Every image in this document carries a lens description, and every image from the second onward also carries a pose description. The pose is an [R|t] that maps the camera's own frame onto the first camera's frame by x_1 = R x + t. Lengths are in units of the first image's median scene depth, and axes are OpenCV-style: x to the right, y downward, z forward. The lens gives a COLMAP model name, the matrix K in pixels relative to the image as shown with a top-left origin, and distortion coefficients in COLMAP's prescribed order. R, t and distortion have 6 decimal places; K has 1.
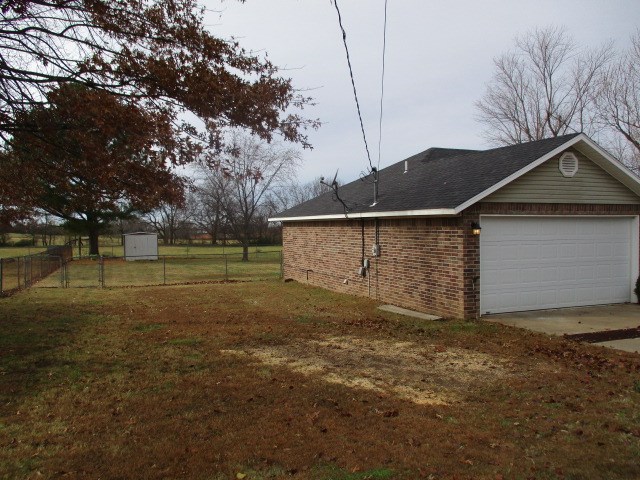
lens RADIAL K [[536.2, 0, 318.7], [0, 536.2, 239.0], [0, 0, 1]] dist [-0.017155, 0.007091]
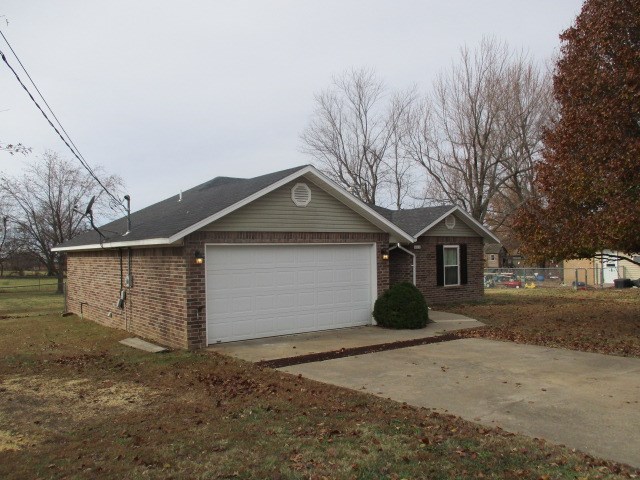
lens RADIAL K [[536.2, 0, 317.2], [0, 536.2, 243.1], [0, 0, 1]] dist [-0.017155, 0.007091]
pose [[0.969270, -0.006222, 0.245922, 0.237746], [0.017208, 0.998946, -0.042549, -0.000018], [-0.245398, 0.045473, 0.968355, -0.019275]]
